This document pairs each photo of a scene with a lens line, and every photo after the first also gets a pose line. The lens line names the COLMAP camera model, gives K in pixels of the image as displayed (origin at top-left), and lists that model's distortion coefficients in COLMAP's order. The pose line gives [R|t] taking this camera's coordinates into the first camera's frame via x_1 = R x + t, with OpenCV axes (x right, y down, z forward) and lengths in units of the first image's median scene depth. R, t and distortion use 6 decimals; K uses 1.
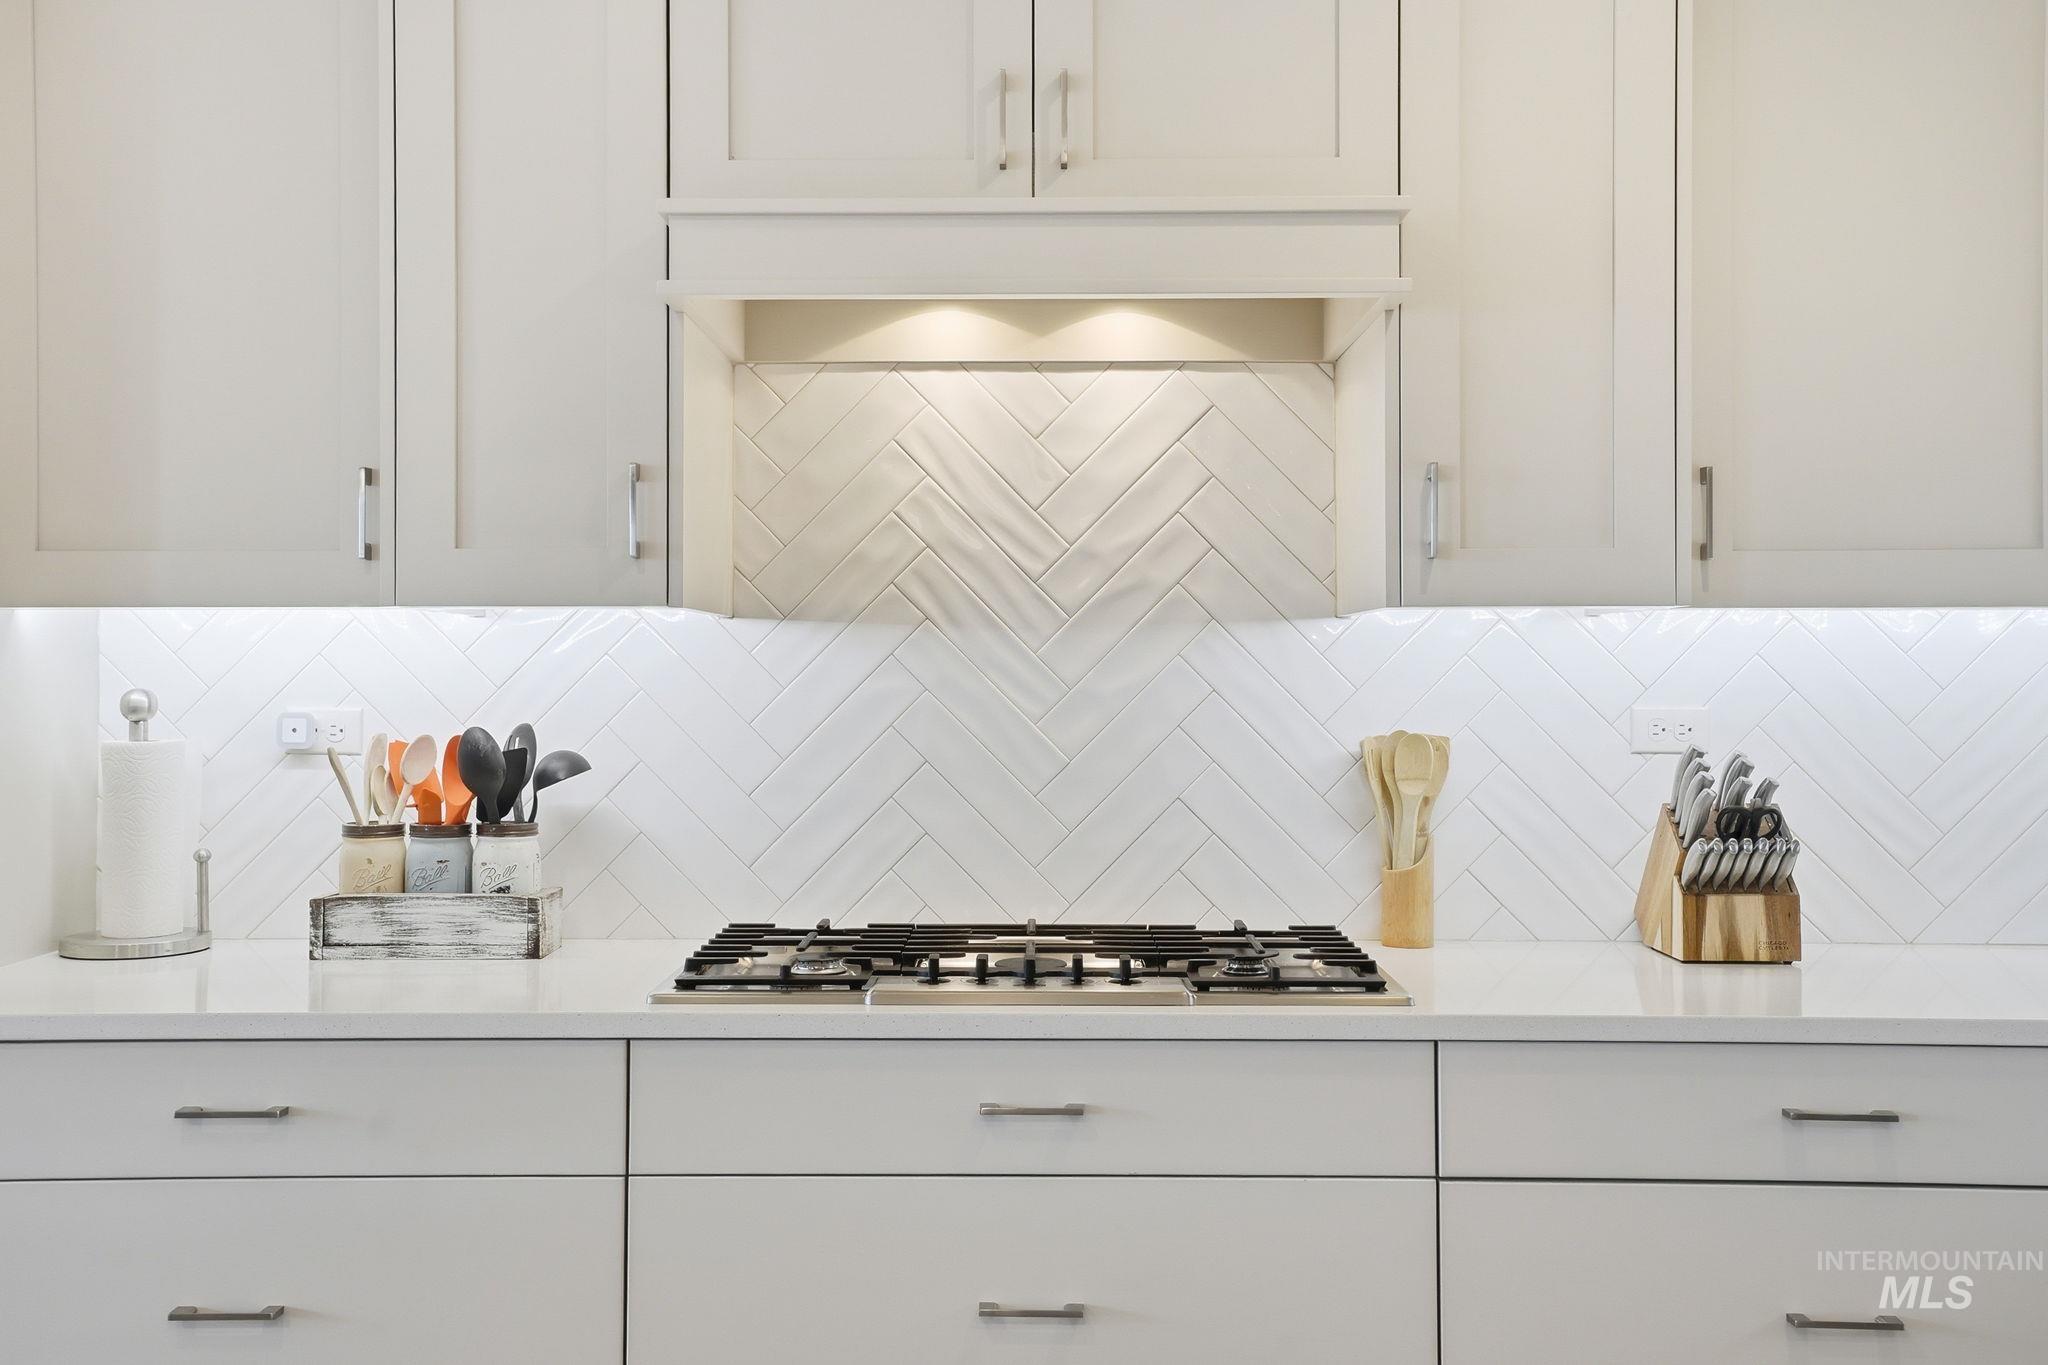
lens RADIAL K [[2003.8, 0, 1025.0], [0, 2003.8, 632.8], [0, 0, 1]] dist [0.048172, 0.000000]
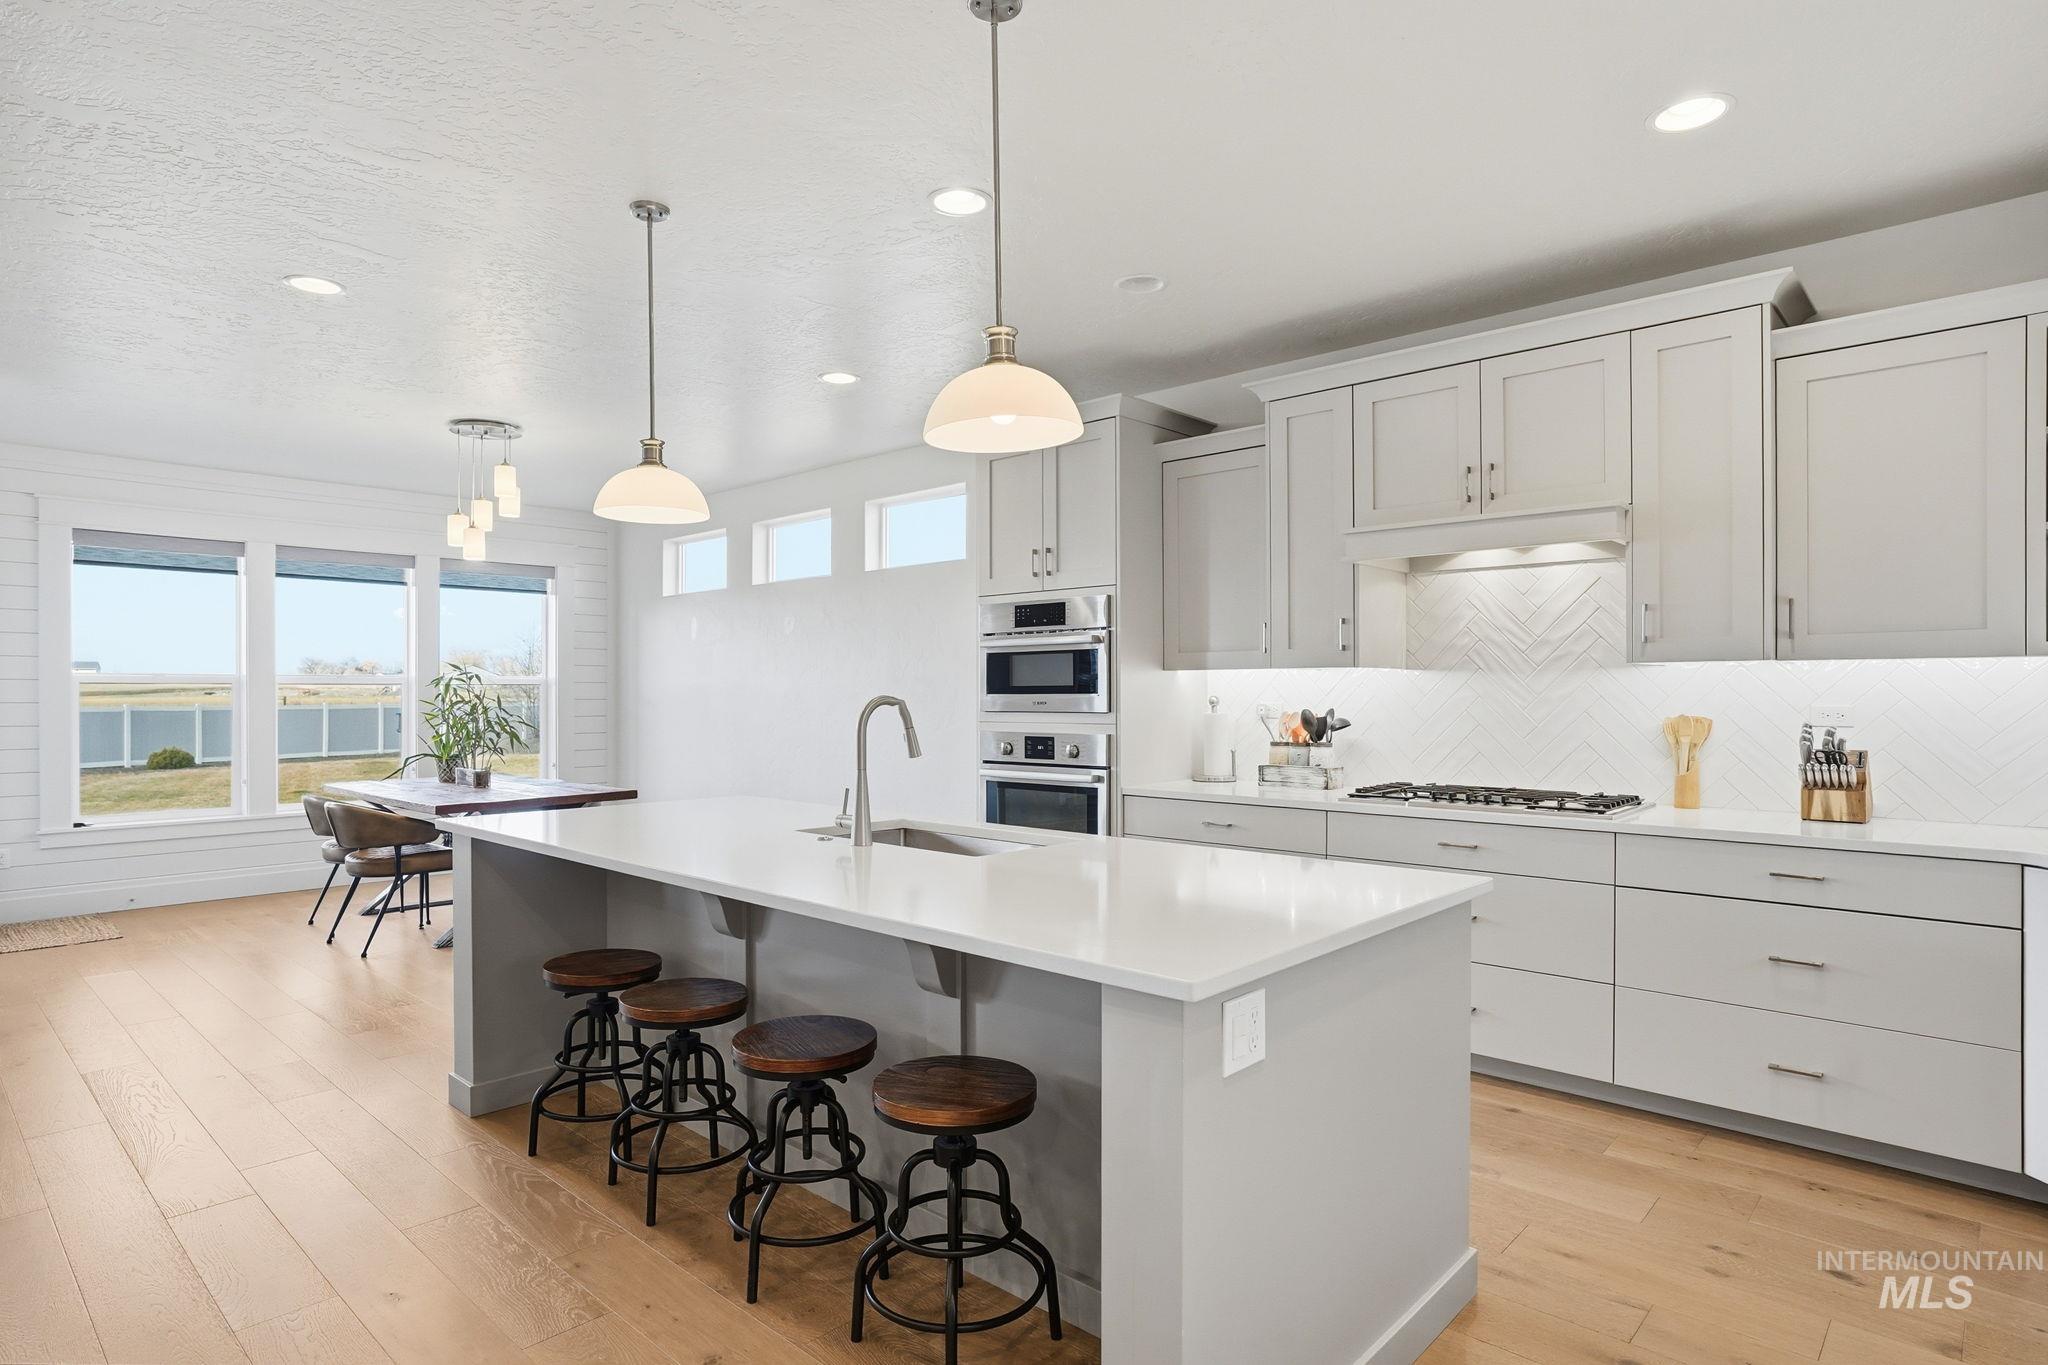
lens RADIAL K [[1115.7, 0, 1020.7], [0, 1115.7, 701.9], [0, 0, 1]] dist [-0.022107, 0.000368]
pose [[0.740971, 0.004519, -0.671522, 0.489653], [0.017049, 0.999528, 0.025539, -0.011415], [0.671321, -0.030372, 0.740544, -0.459648]]
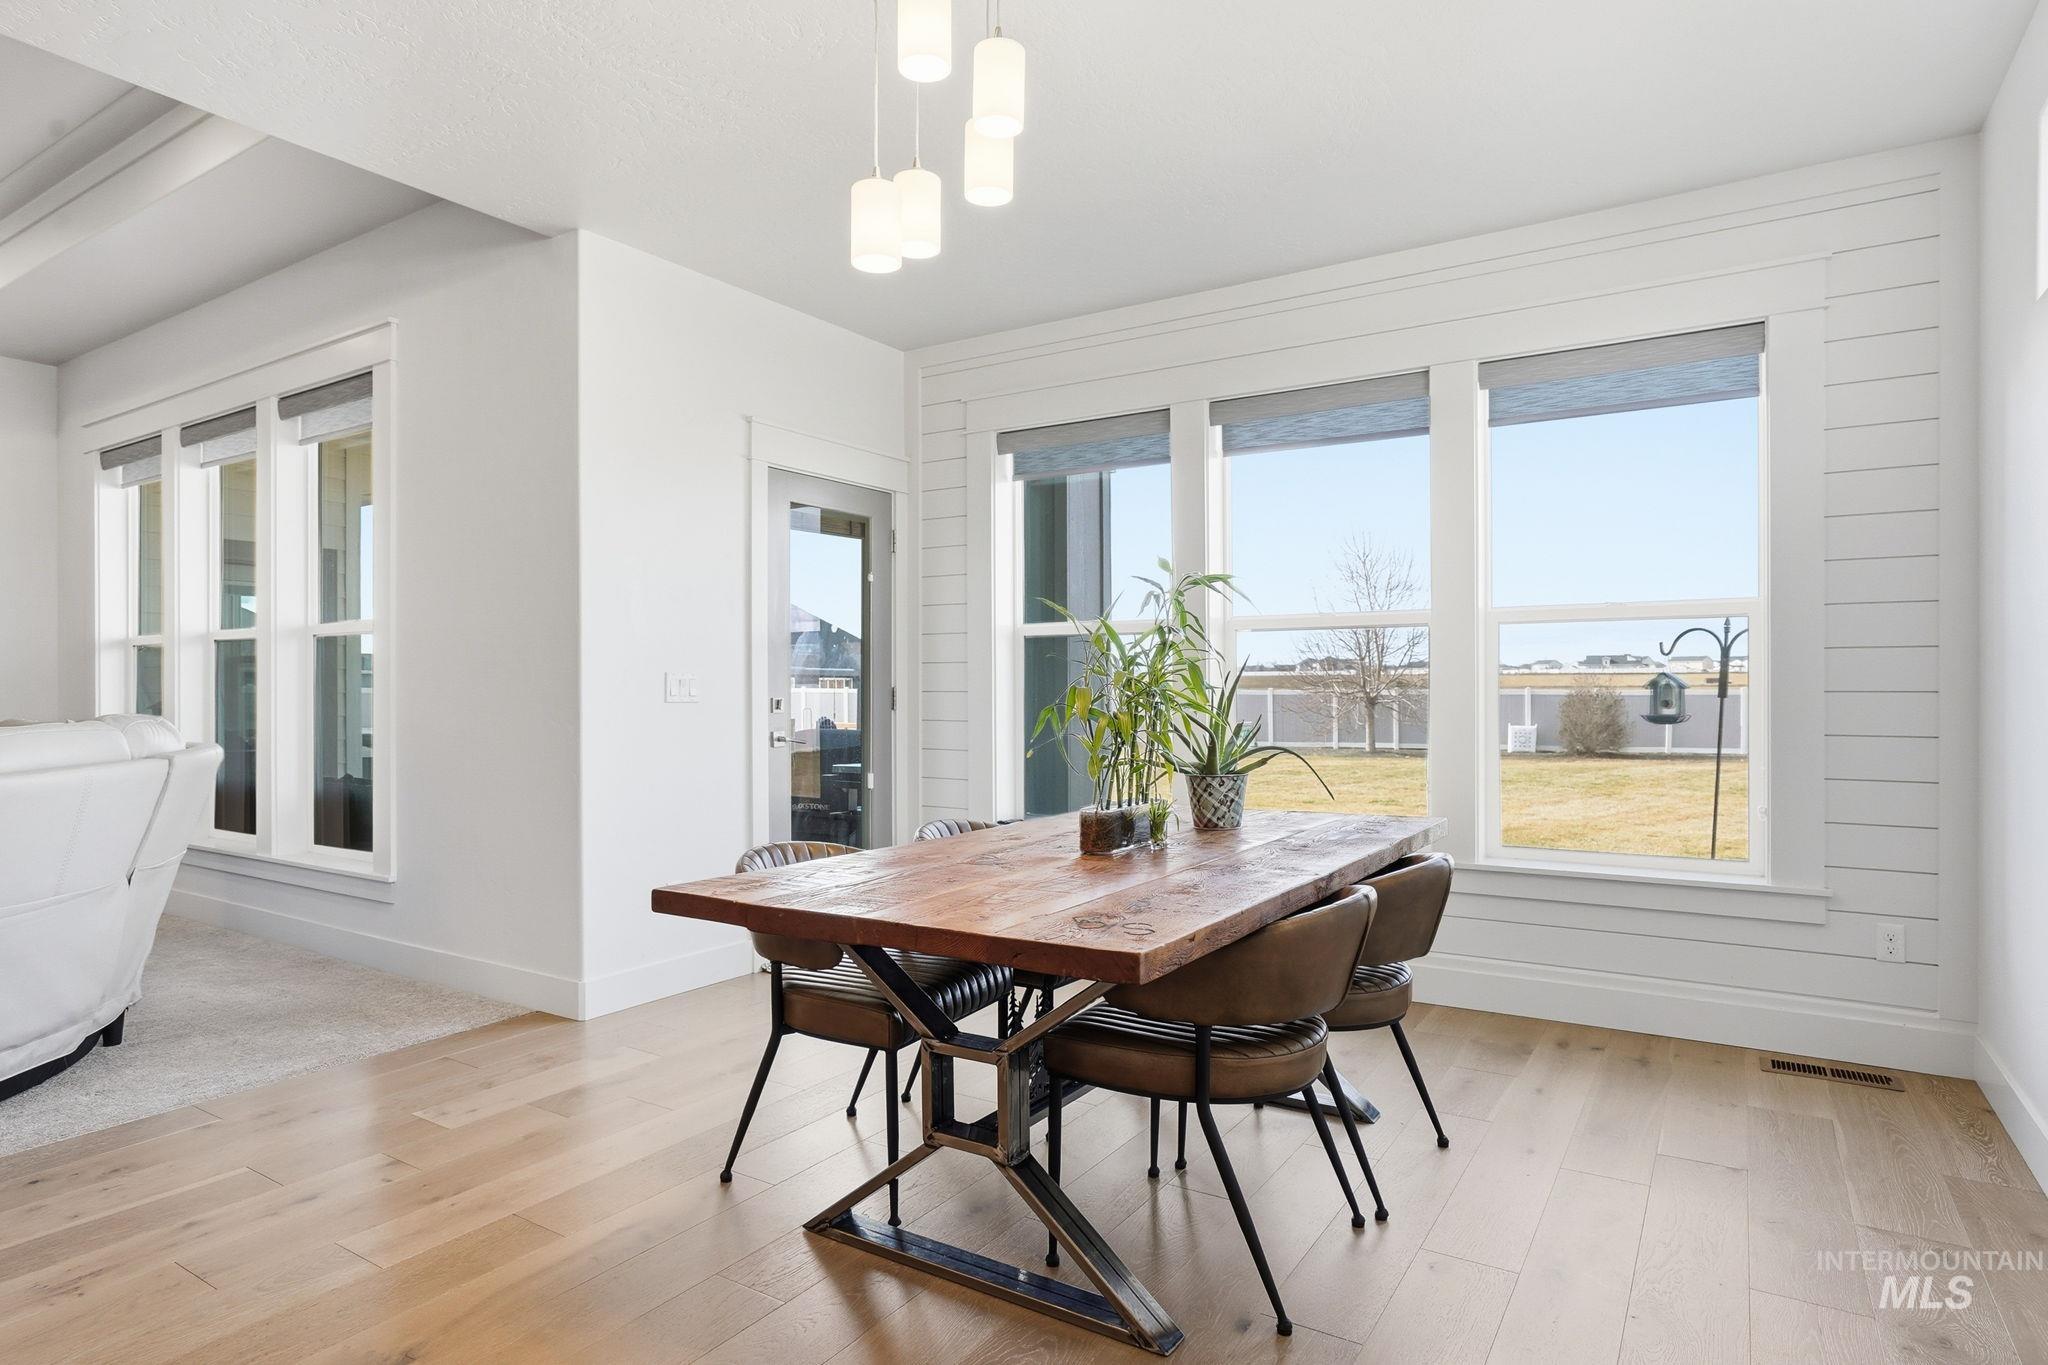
lens RADIAL K [[1115.7, 0, 1031.5], [0, 1115.7, 691.7], [0, 0, 1]] dist [-0.022107, 0.000368]
pose [[-0.539839, 0.005097, -0.841753, -1.767007], [0.026026, 0.999605, -0.010639, 0.100656], [0.841366, -0.027651, -0.539759, 0.995407]]
